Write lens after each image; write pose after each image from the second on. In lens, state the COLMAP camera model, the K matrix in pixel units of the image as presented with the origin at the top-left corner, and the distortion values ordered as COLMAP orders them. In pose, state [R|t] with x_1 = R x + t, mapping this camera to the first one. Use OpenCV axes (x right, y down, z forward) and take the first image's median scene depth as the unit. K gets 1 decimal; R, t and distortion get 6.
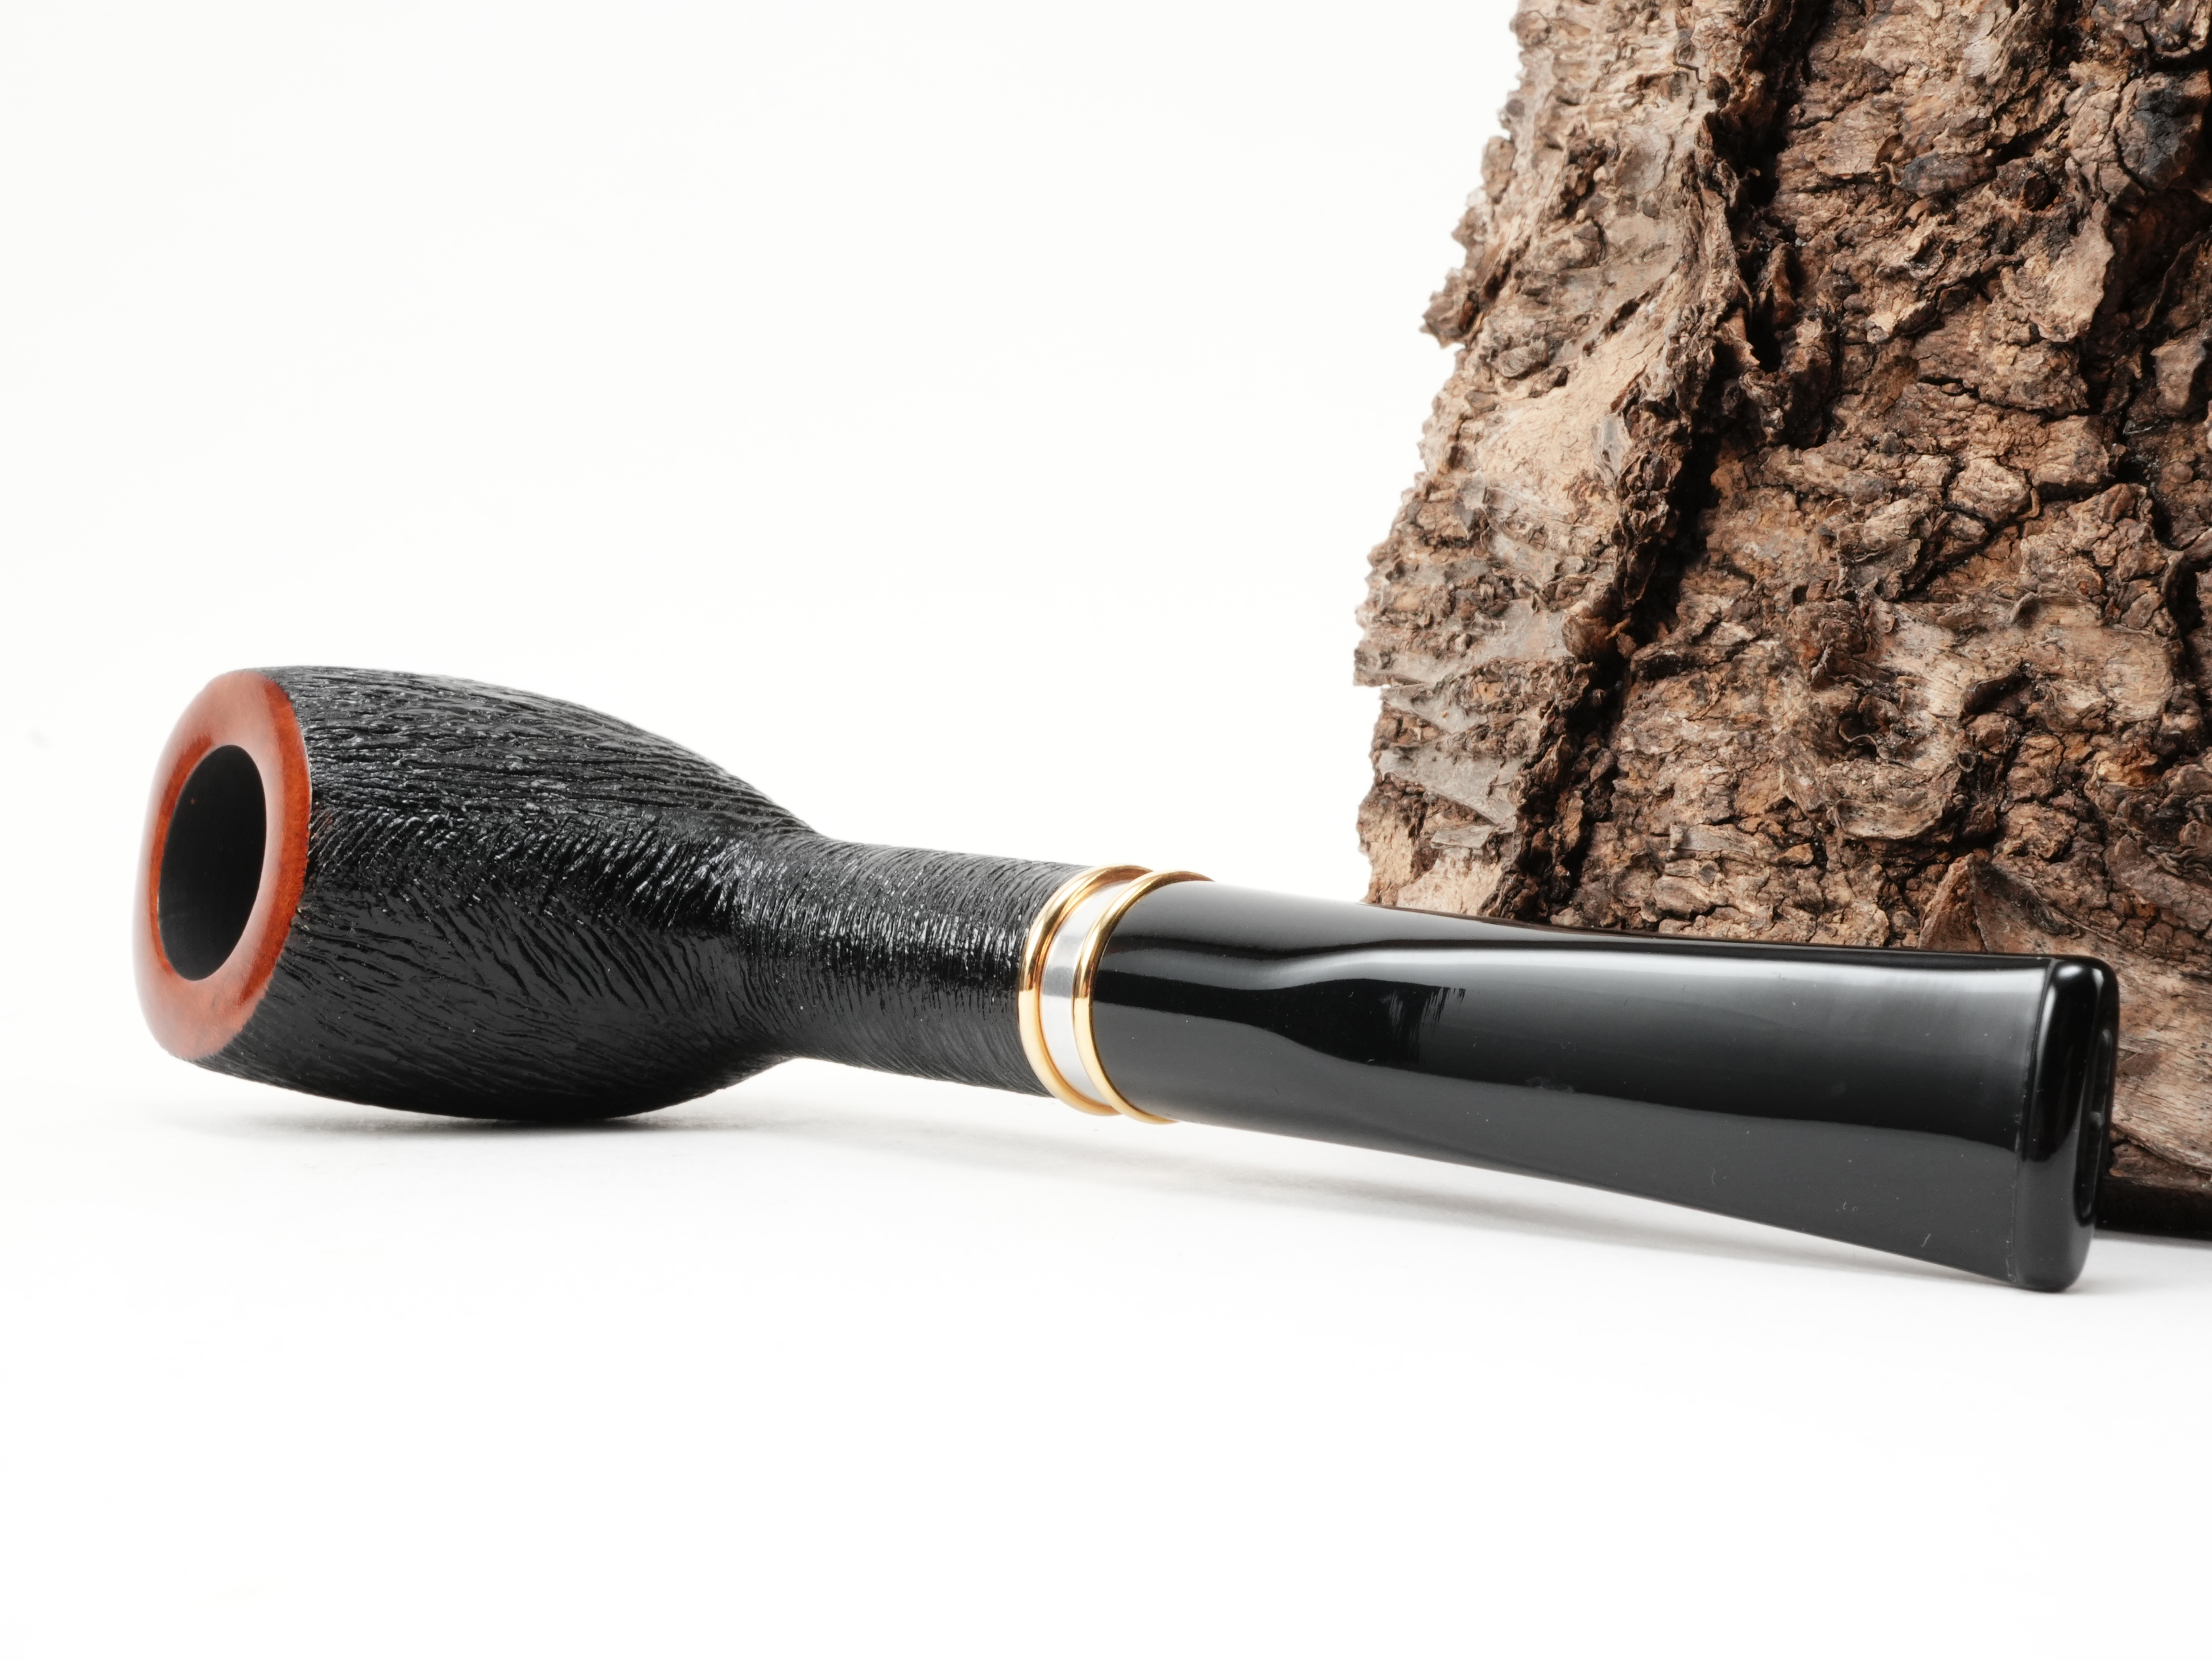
lens RADIAL K [[3137.0, 0, 1121.6], [0, 3137.0, 832.8], [0, 0, 1]] dist [-0.010756, 0.000000]
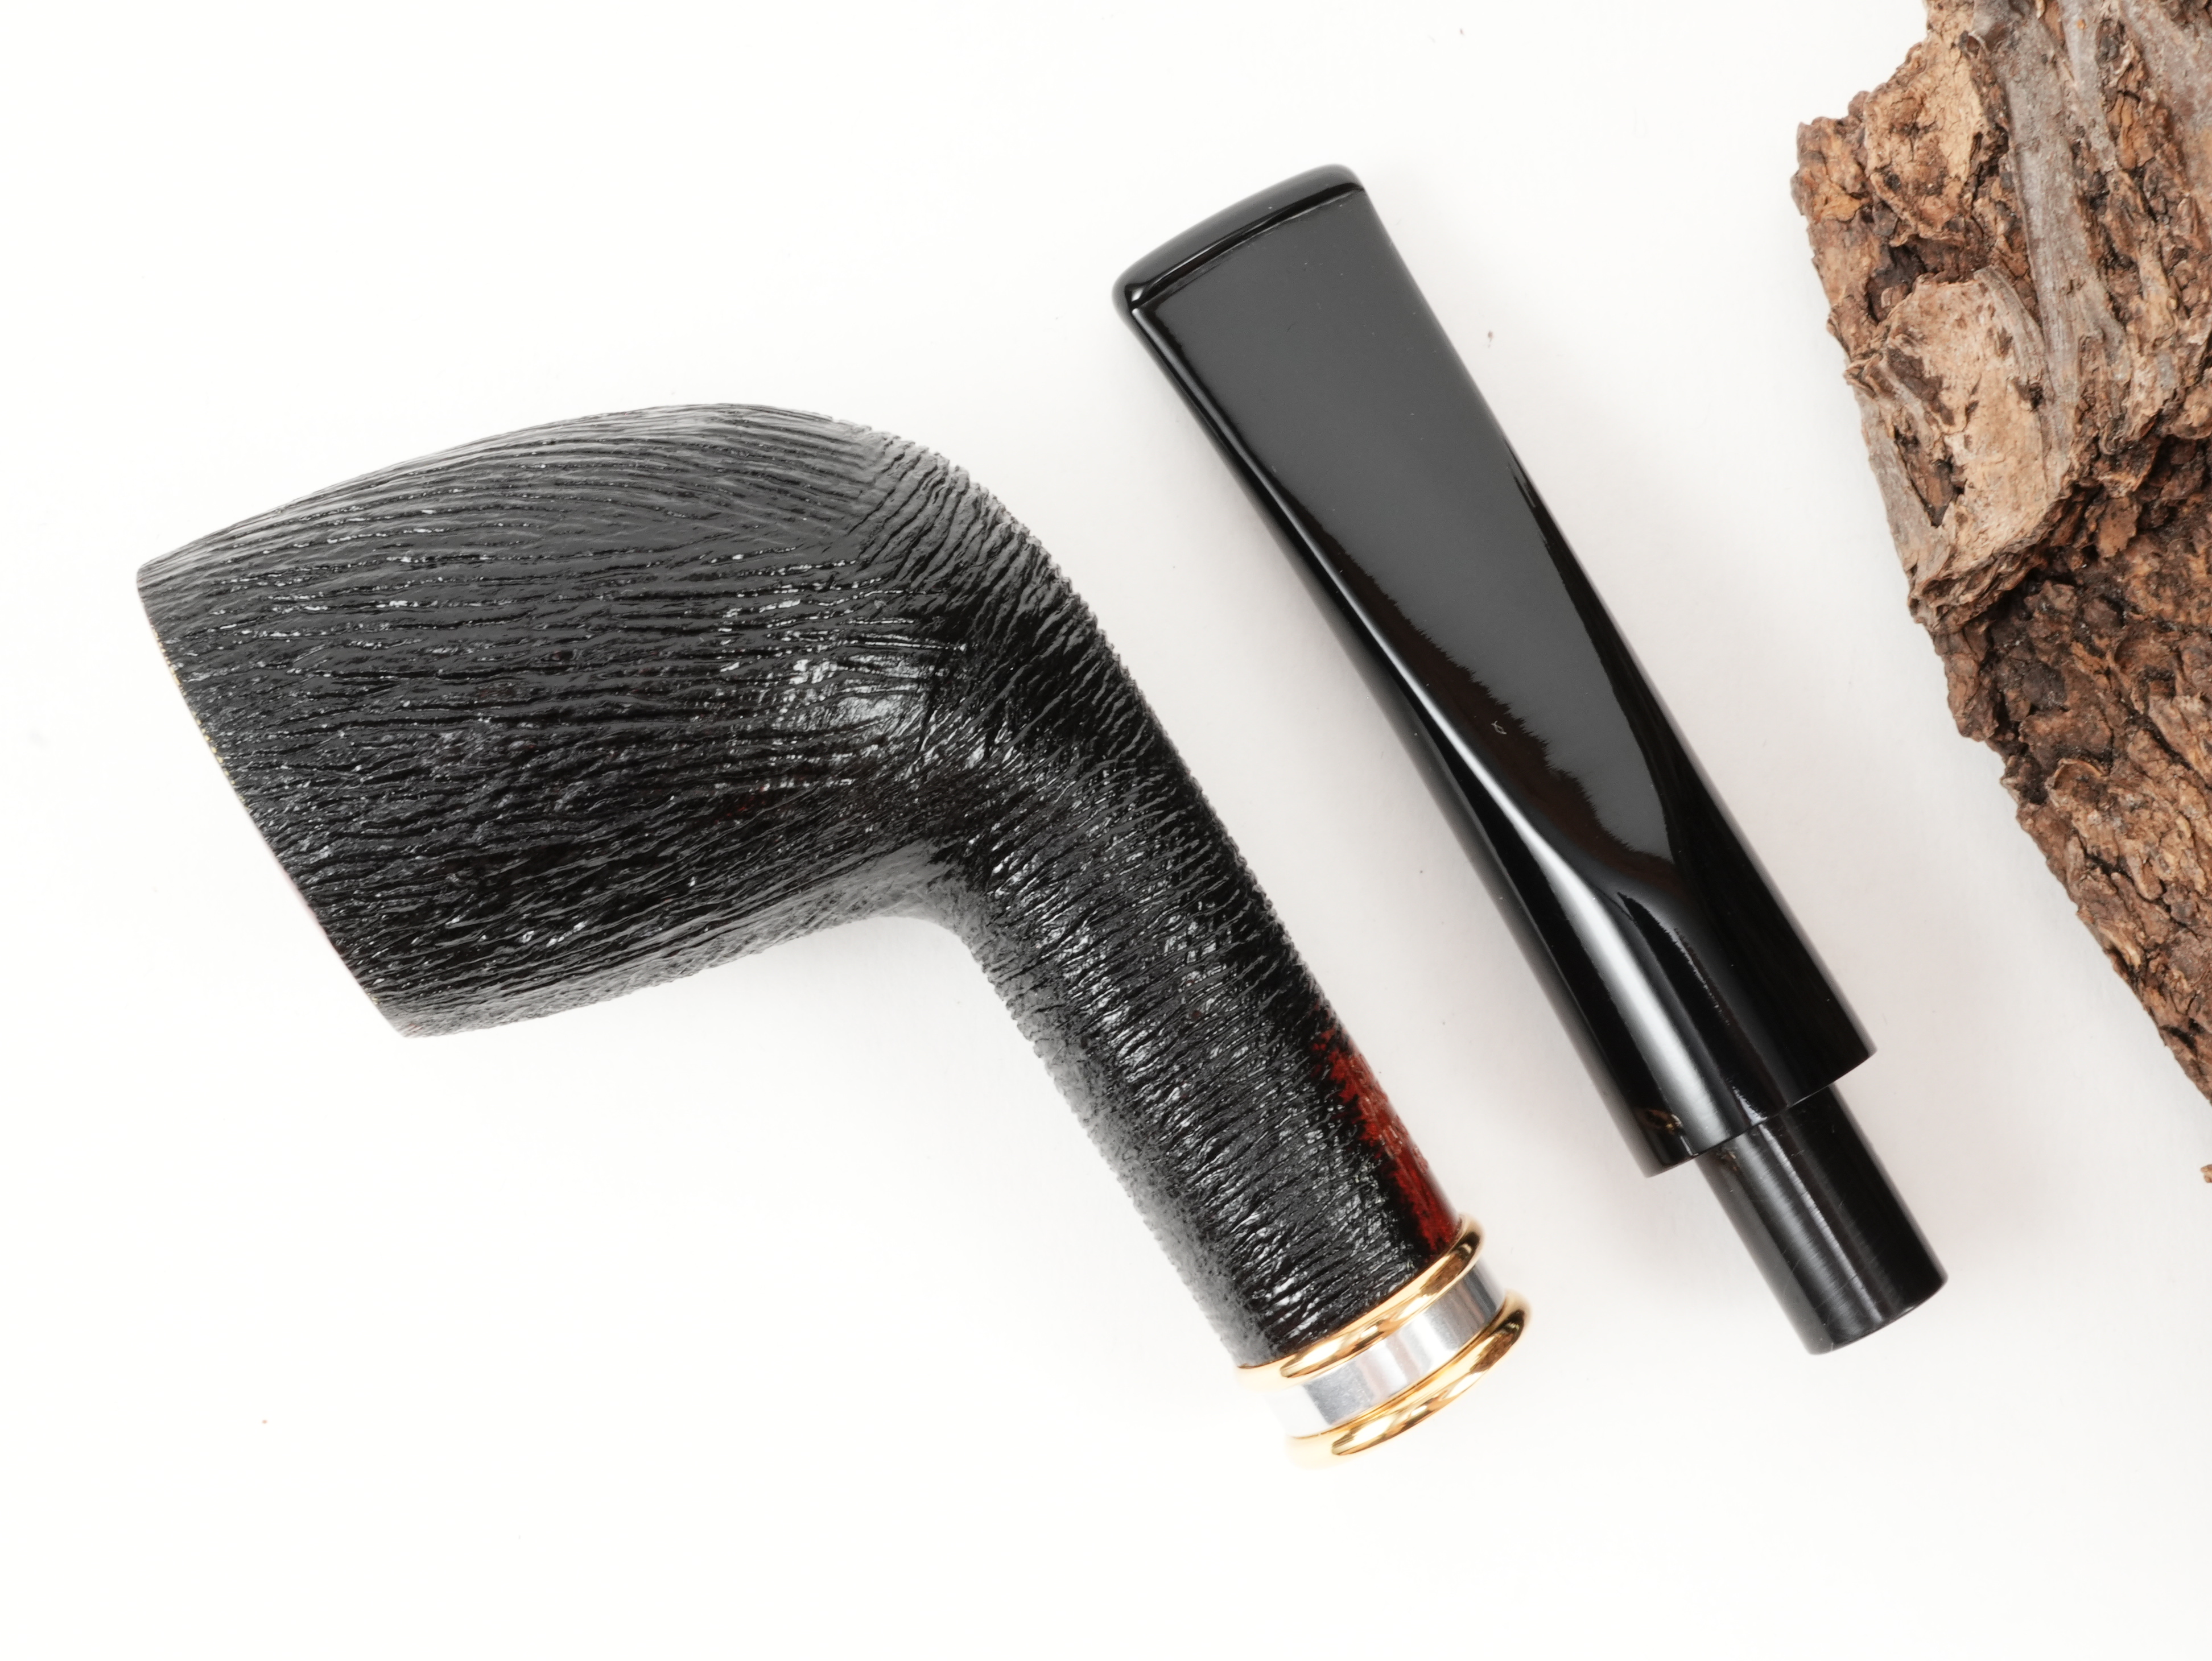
lens RADIAL K [[3137.0, 0, 1100.5], [0, 3137.0, 822.5], [0, 0, 1]] dist [-0.010756, 0.000000]
pose [[0.993943, 0.109884, -0.001432, -0.103607], [-0.014680, 0.145676, 0.989223, -0.772189], [0.108909, -0.983211, 0.146407, 0.770190]]
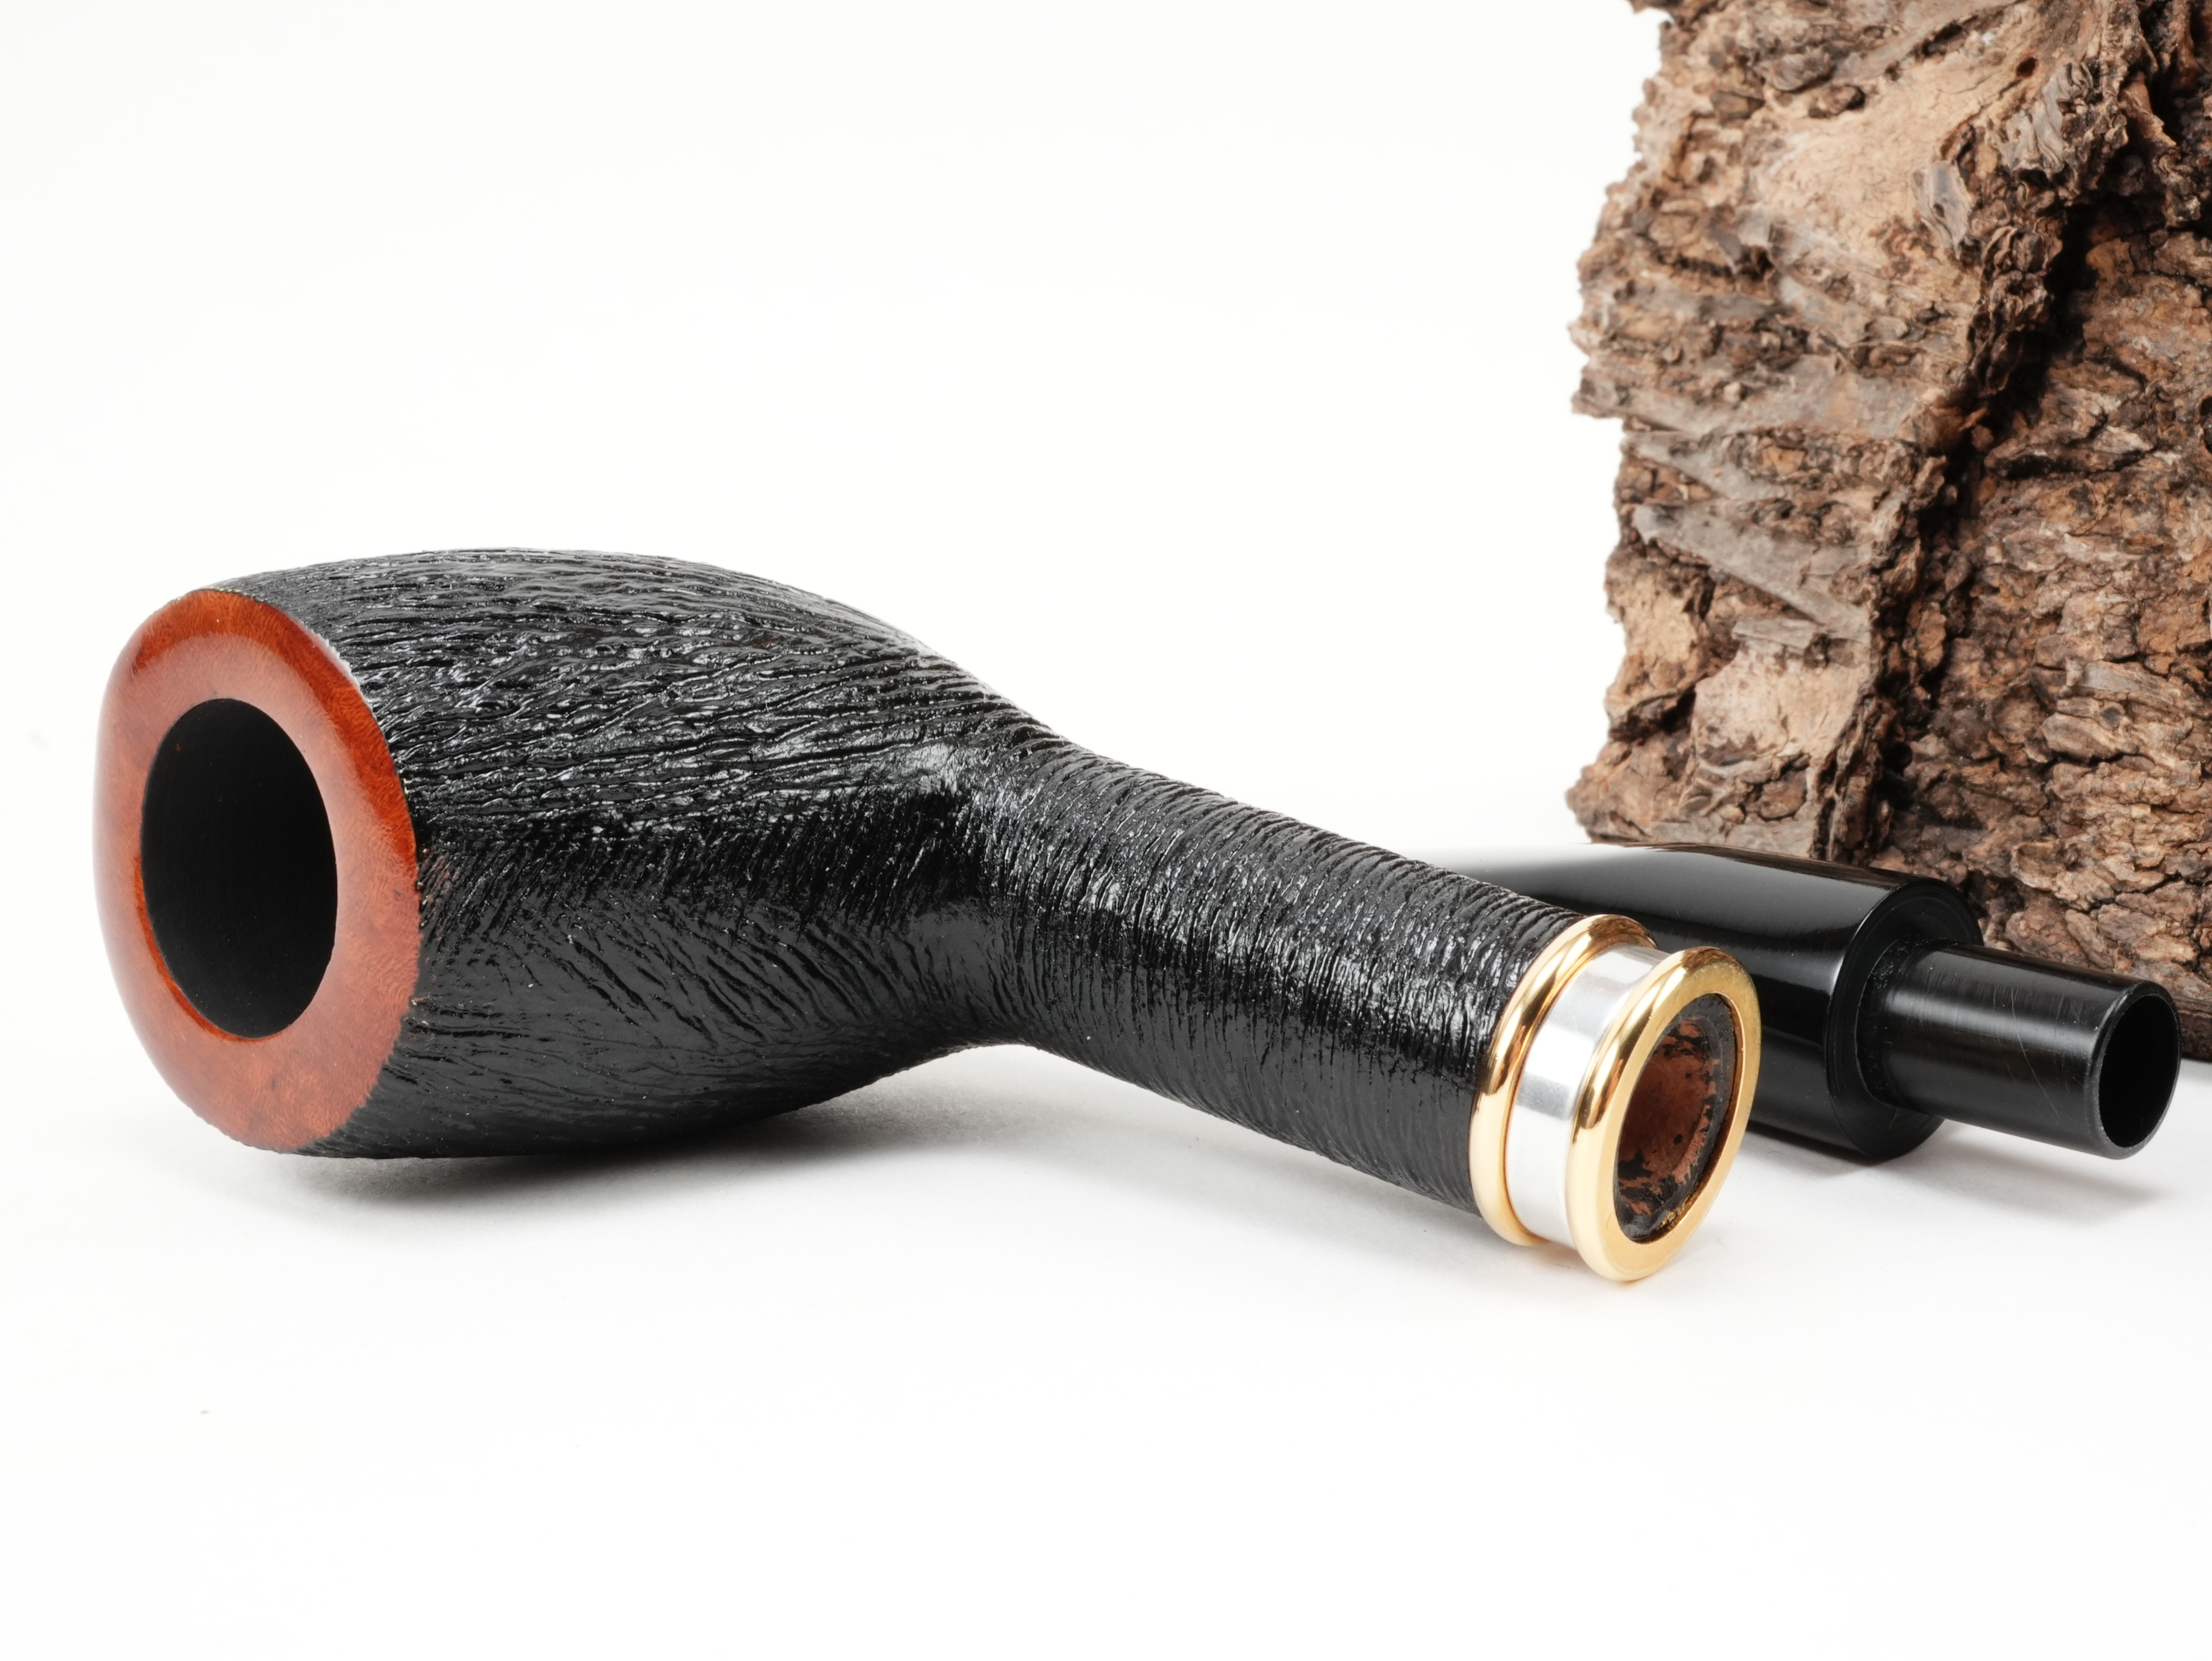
lens RADIAL K [[3137.0, 0, 1113.0], [0, 3137.0, 819.8], [0, 0, 1]] dist [-0.010756, 0.000000]
pose [[0.991646, -0.028658, 0.125767, -0.211404], [0.003309, 0.980339, 0.197293, -0.132725], [-0.128949, -0.195229, 0.972244, 0.118069]]
